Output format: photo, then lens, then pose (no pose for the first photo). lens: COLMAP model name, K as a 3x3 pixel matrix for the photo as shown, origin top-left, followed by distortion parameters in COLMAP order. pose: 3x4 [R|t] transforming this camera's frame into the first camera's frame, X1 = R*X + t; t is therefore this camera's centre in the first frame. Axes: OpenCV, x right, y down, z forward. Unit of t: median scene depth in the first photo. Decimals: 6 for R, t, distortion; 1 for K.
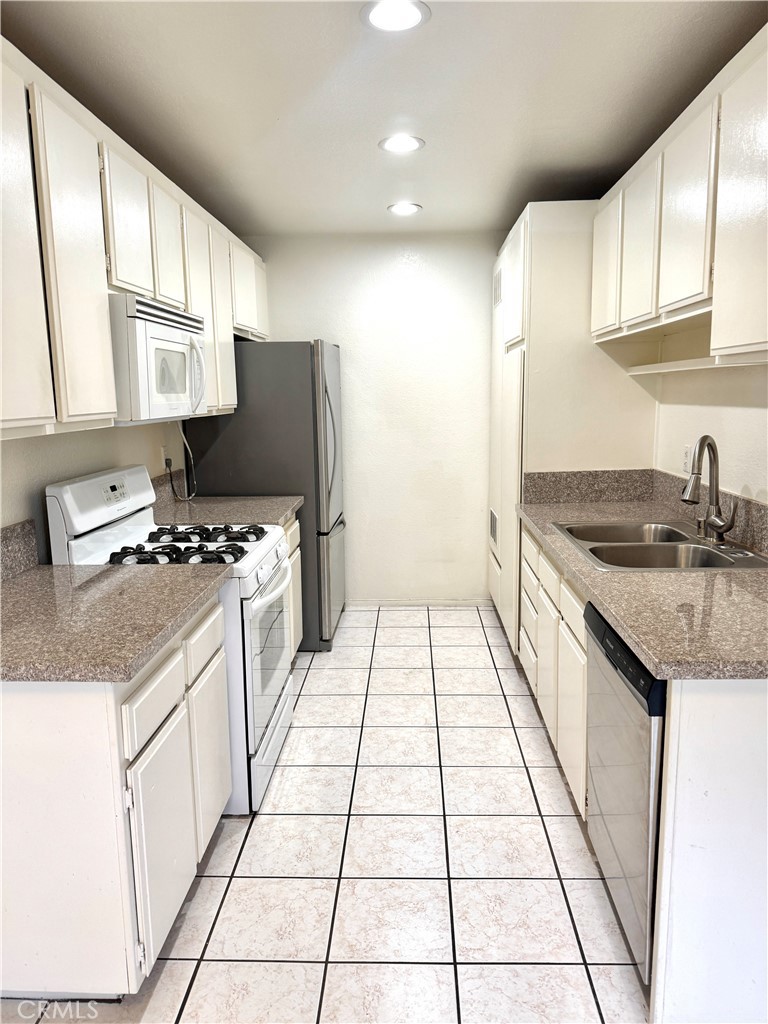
lens RADIAL K [[743.1, 0, 386.9], [0, 743.1, 509.8], [0, 0, 1]] dist [0.035086, -0.045353]
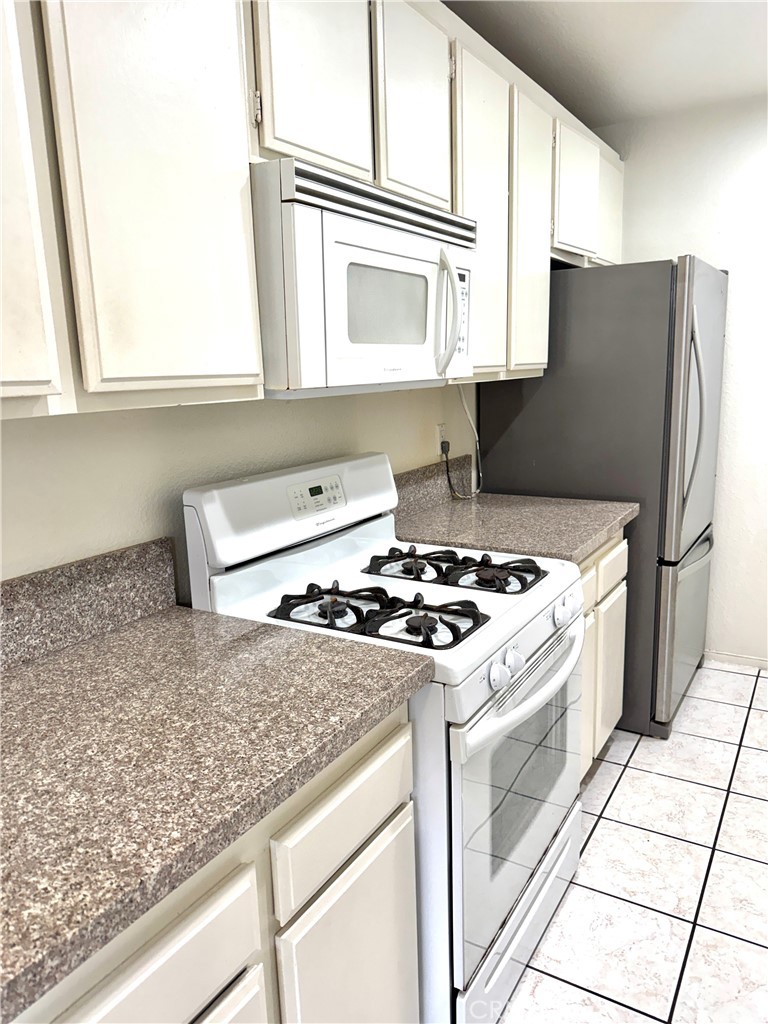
lens RADIAL K [[743.1, 0, 376.2], [0, 743.1, 525.1], [0, 0, 1]] dist [0.035086, -0.045353]
pose [[0.871206, 0.084134, -0.483654, 0.005883], [-0.053254, 0.995588, 0.077260, -0.049781], [0.488020, -0.041553, 0.871843, 0.421018]]
